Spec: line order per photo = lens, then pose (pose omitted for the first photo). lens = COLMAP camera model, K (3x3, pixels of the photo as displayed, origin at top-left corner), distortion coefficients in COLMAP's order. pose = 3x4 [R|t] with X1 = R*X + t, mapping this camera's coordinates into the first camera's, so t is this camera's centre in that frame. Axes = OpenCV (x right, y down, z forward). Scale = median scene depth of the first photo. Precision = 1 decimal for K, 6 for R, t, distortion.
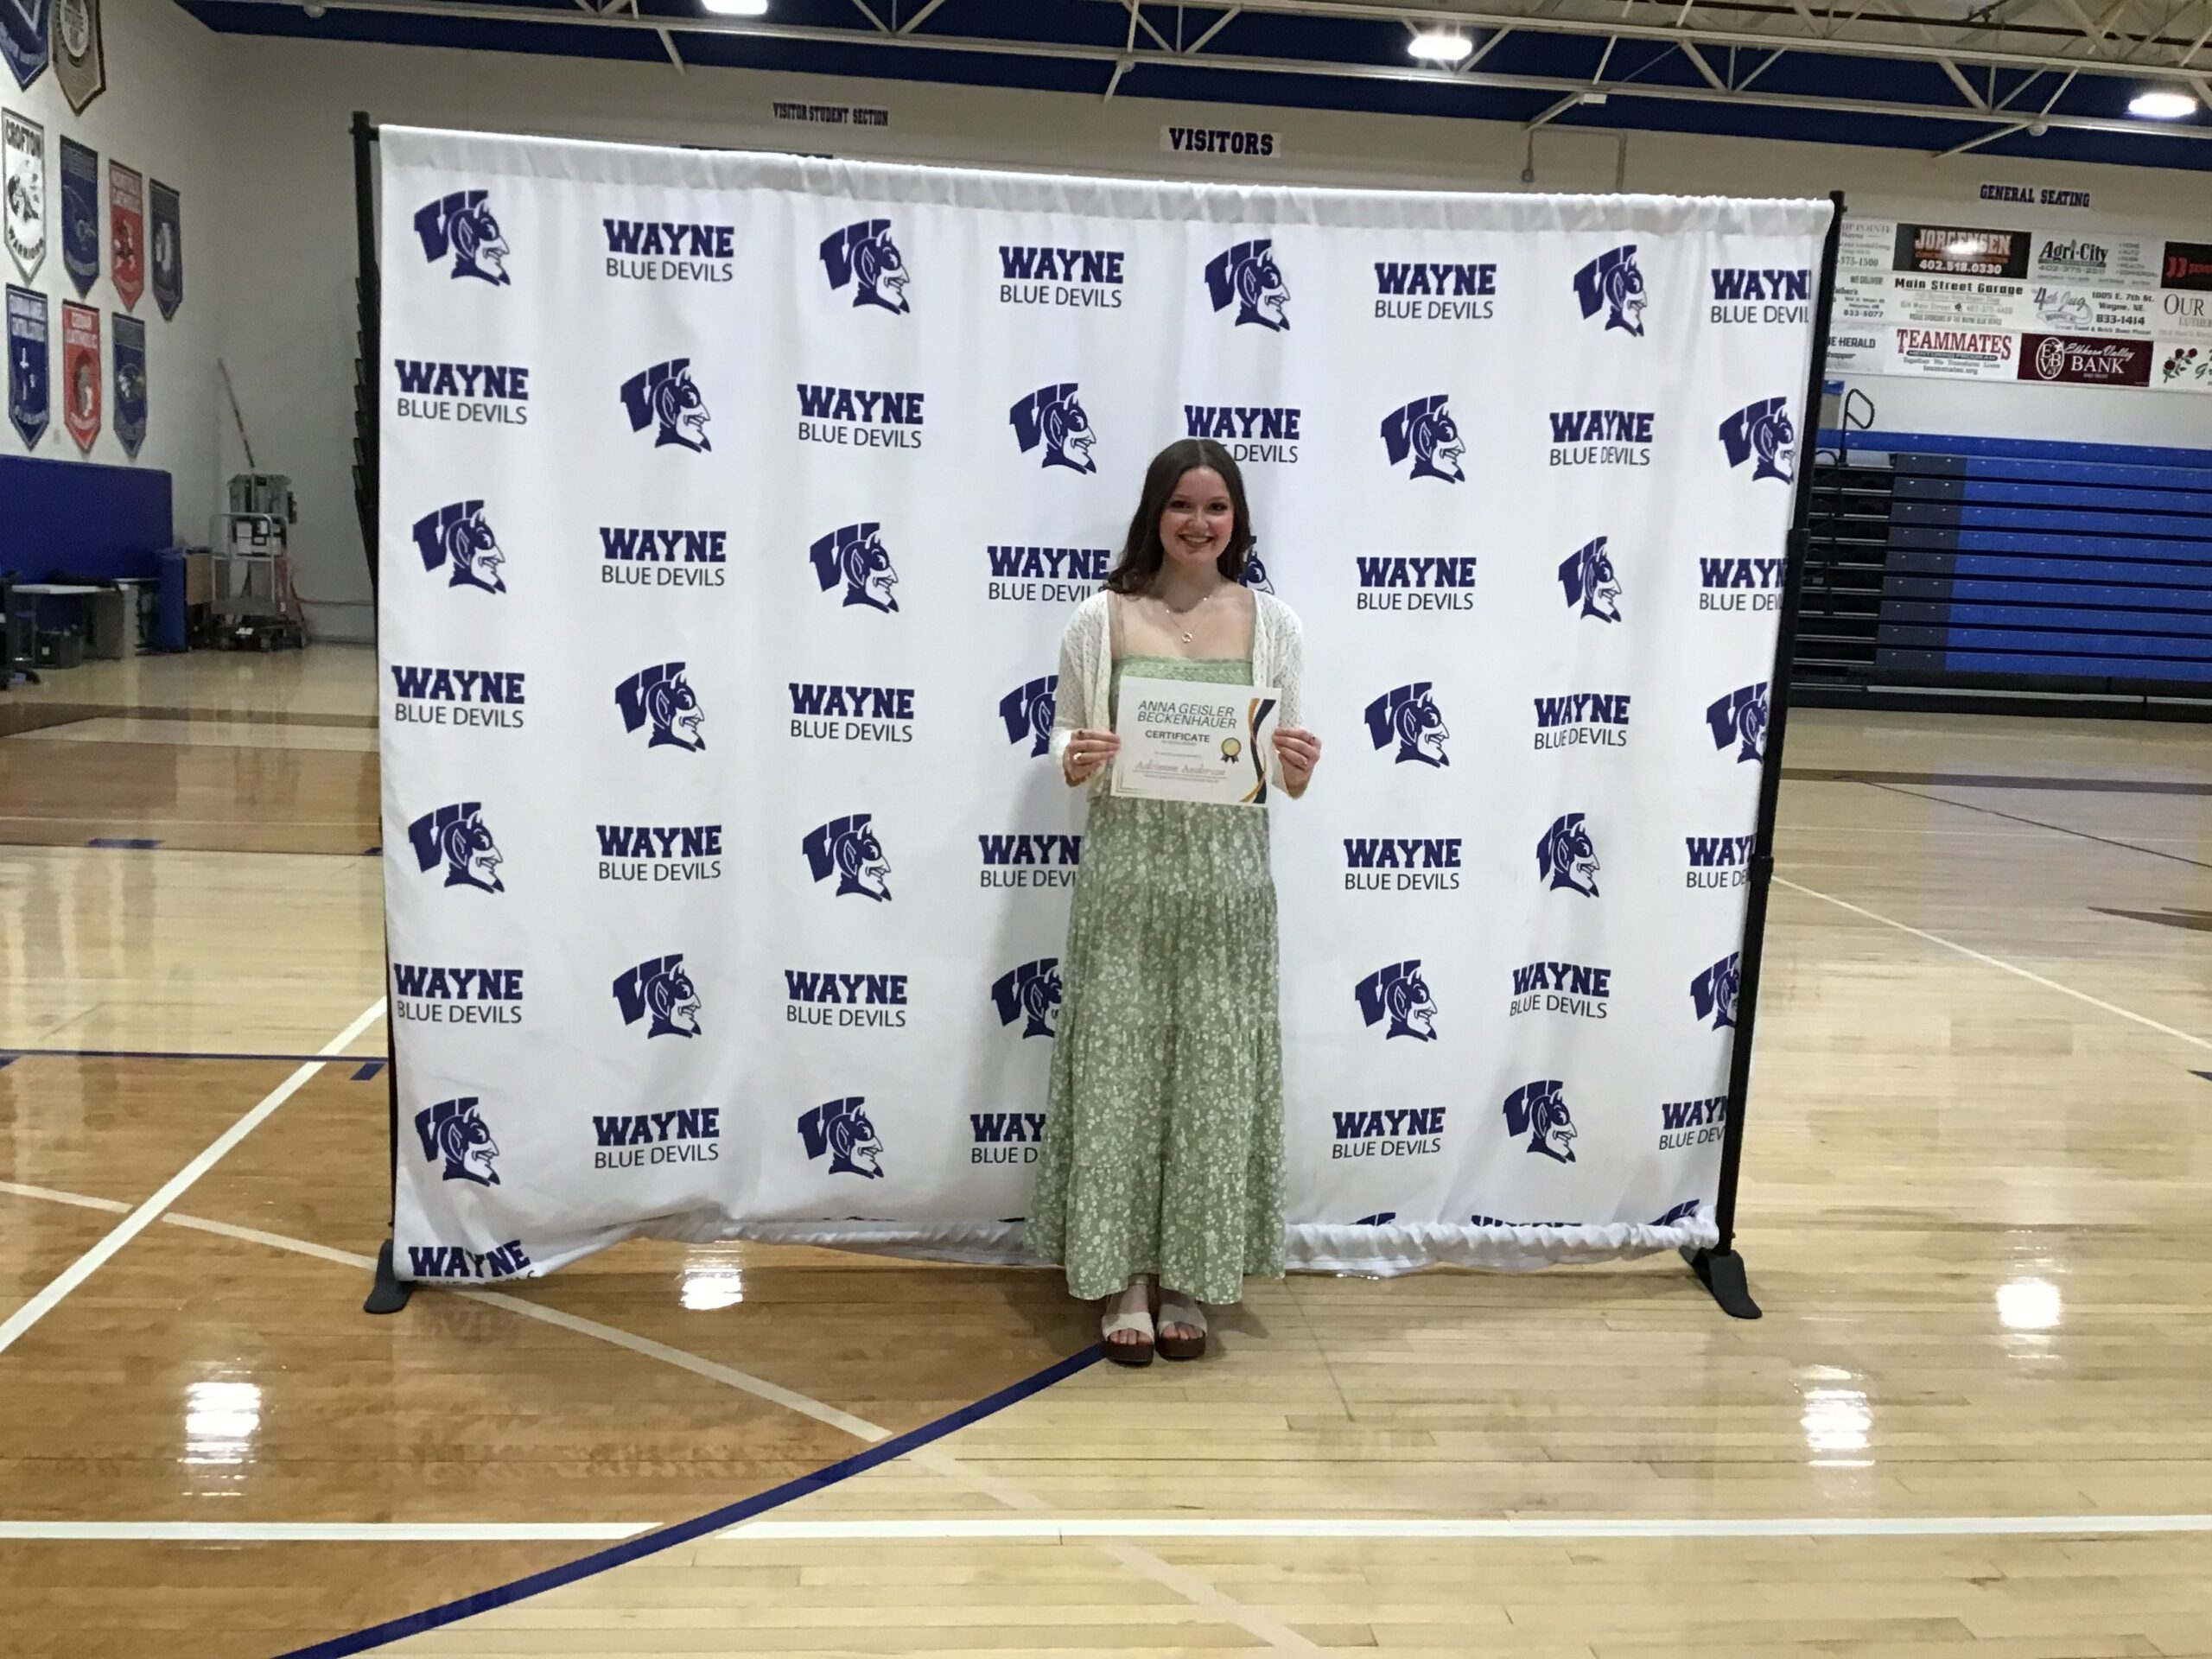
lens RADIAL K [[1984.5, 0, 1100.9], [0, 1984.5, 831.5], [0, 0, 1]] dist [0.126809, -0.241097]
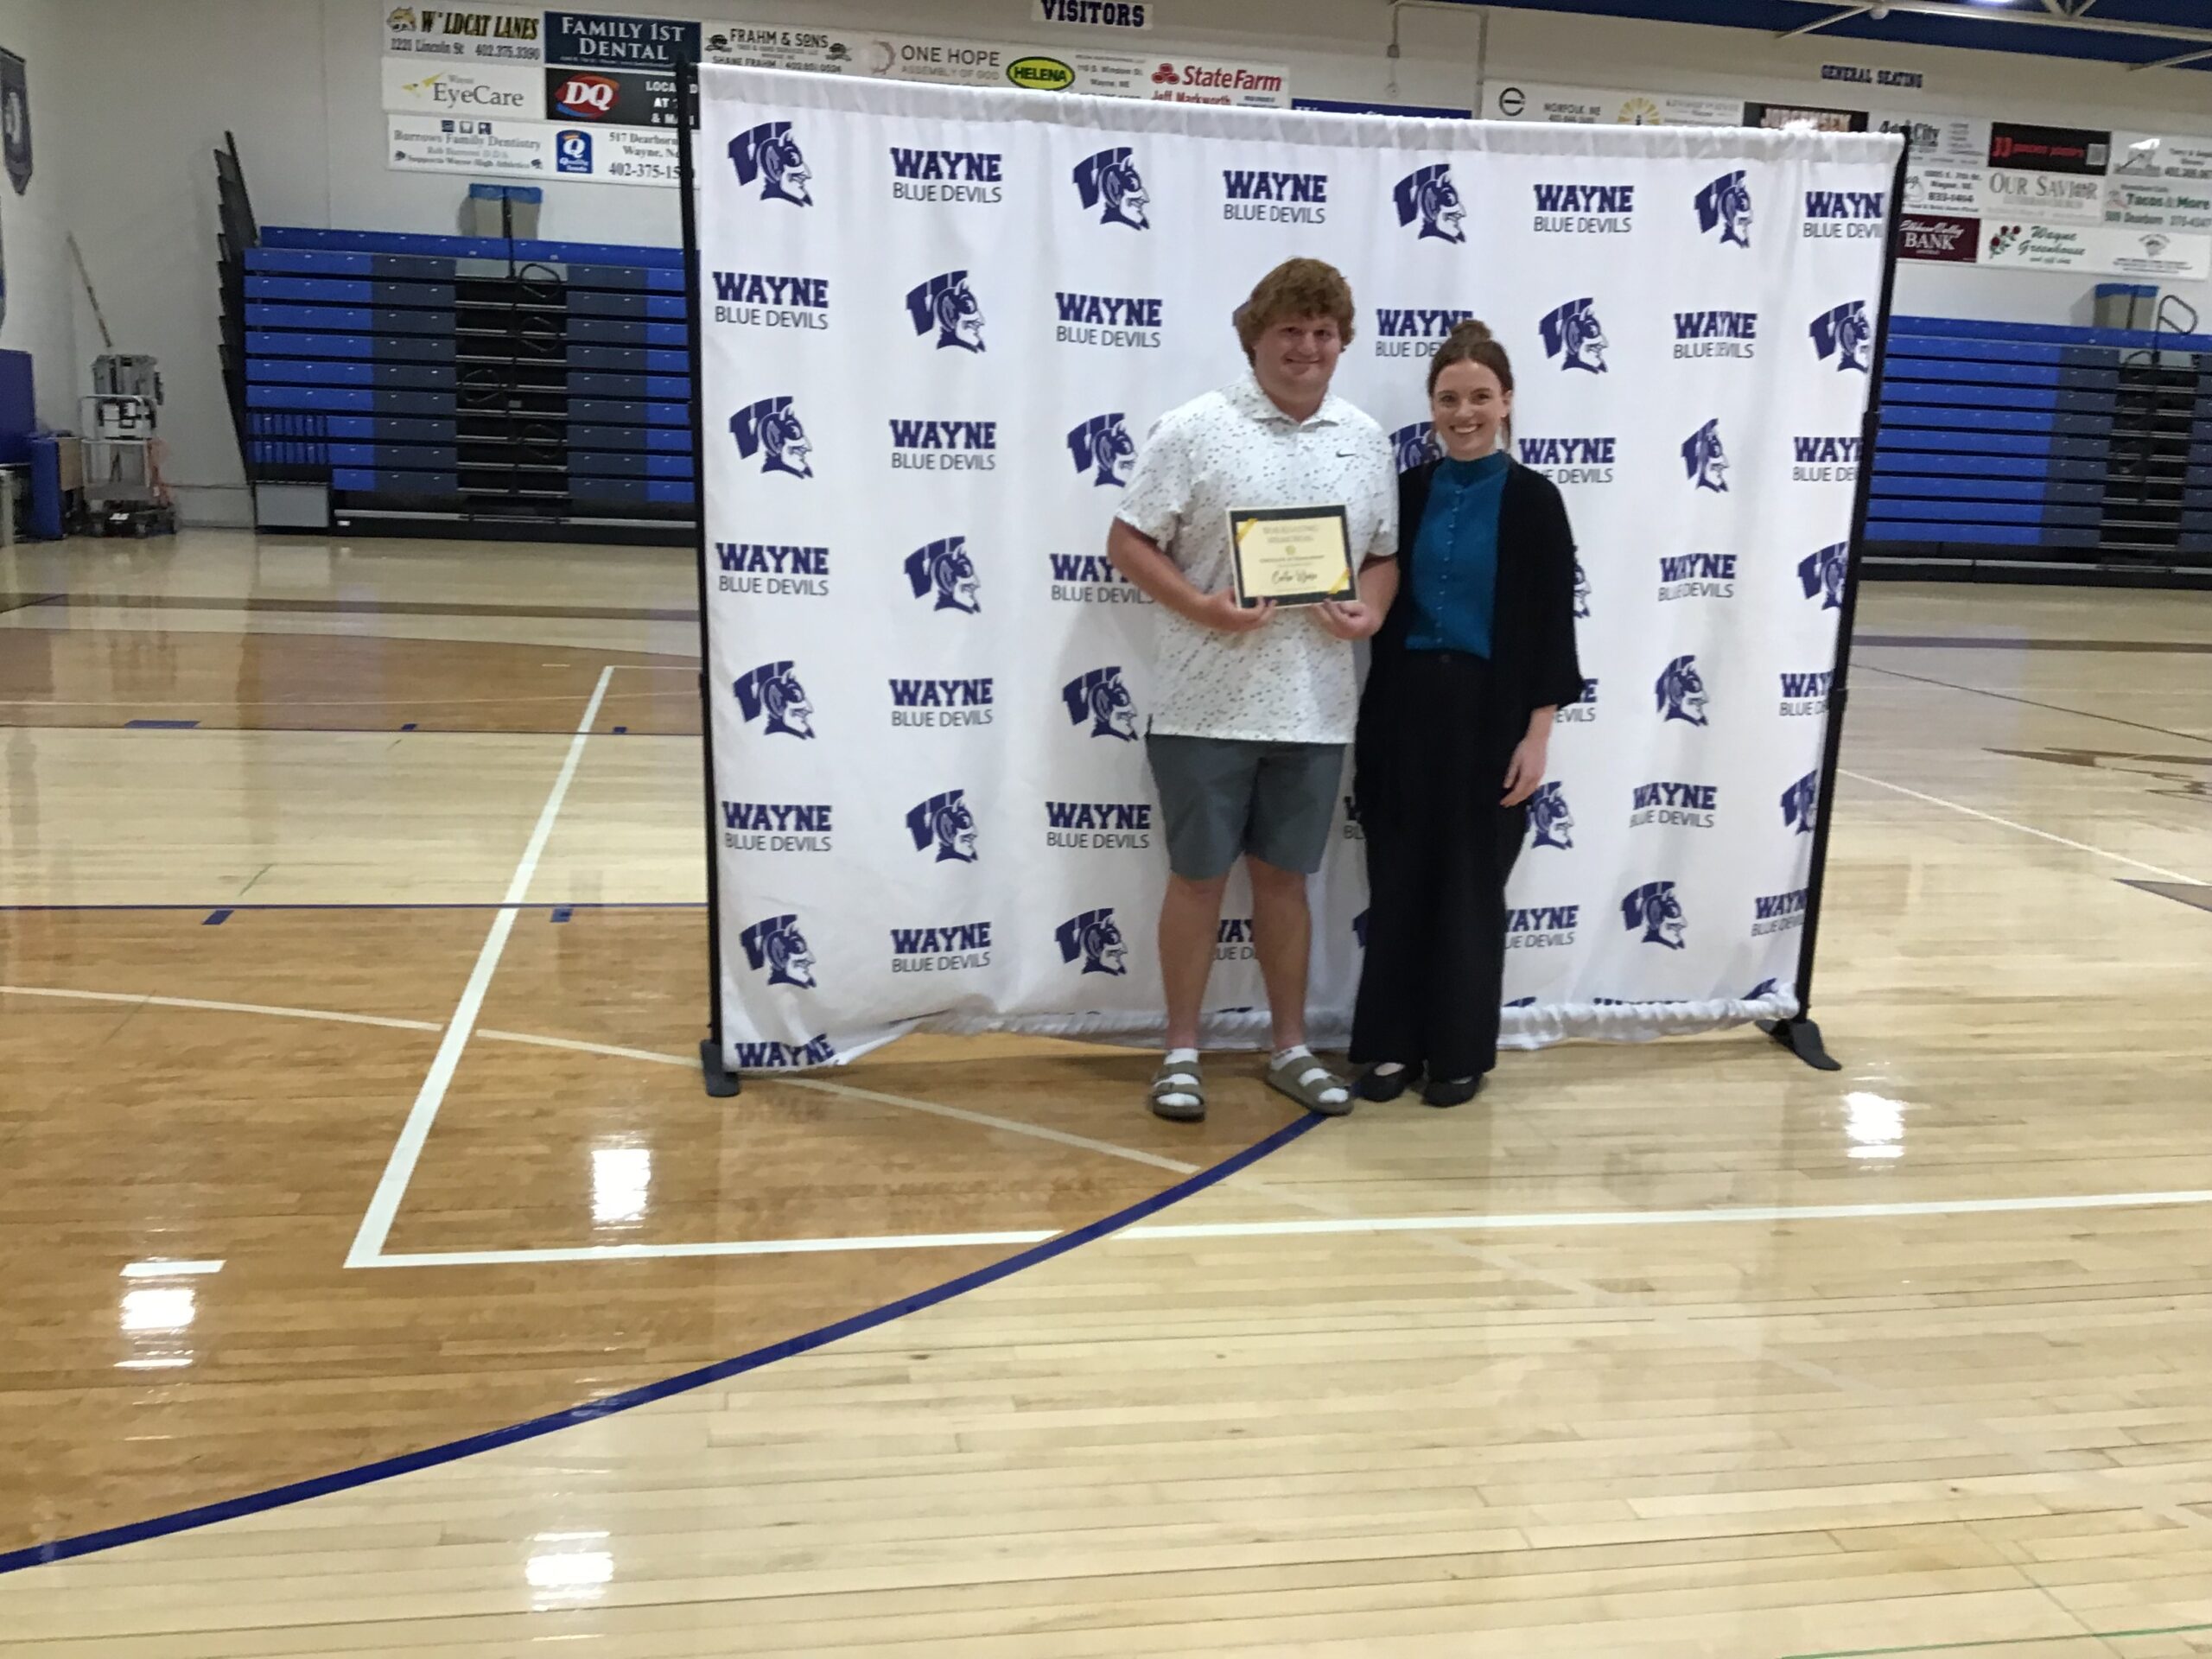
lens RADIAL K [[2010.4, 0, 1096.5], [0, 2010.4, 828.2], [0, 0, 1]] dist [0.110313, -0.248825]
pose [[0.995845, -0.024218, 0.087782, -0.223810], [0.019151, 0.998127, 0.058106, 0.016925], [-0.089024, -0.056183, 0.994444, -0.171888]]
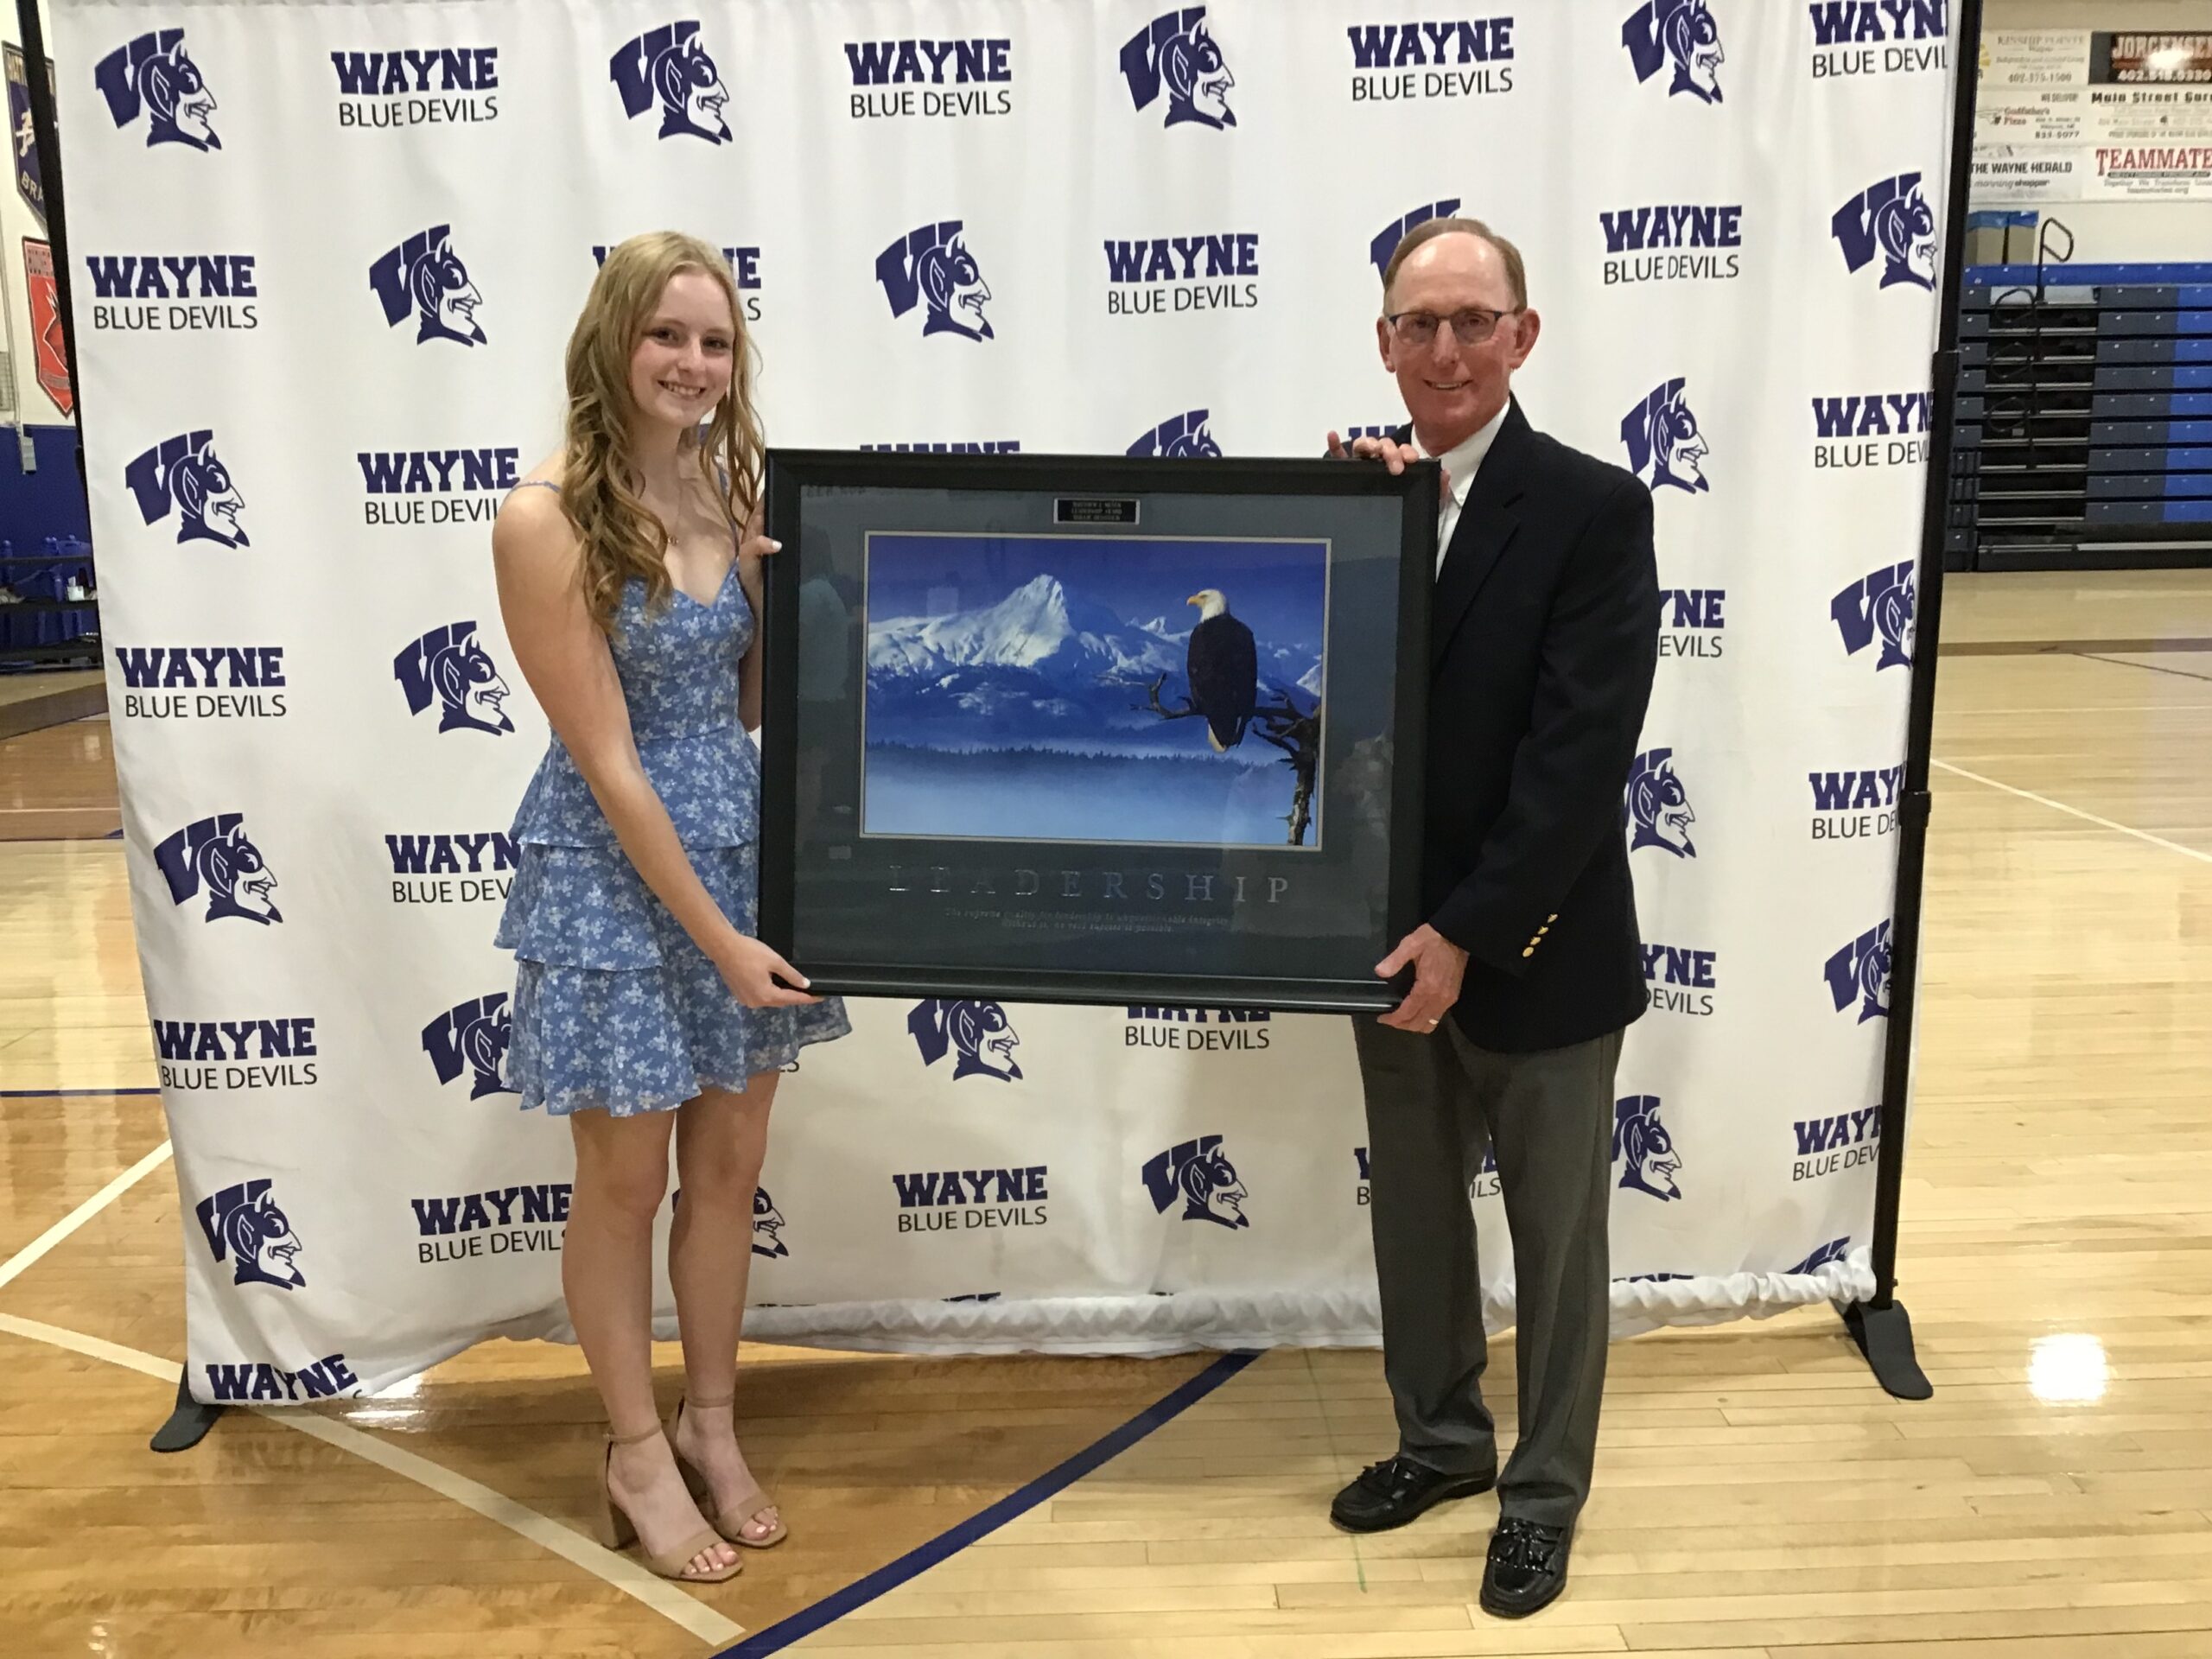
lens RADIAL K [[2009.2, 0, 1100.1], [0, 2009.2, 838.3], [0, 0, 1]] dist [0.057440, -0.105090]
pose [[0.994646, -0.048948, -0.091014, 0.094908], [0.053168, 0.997592, 0.044529, -0.020974], [0.088615, -0.049129, 0.994854, 0.221097]]
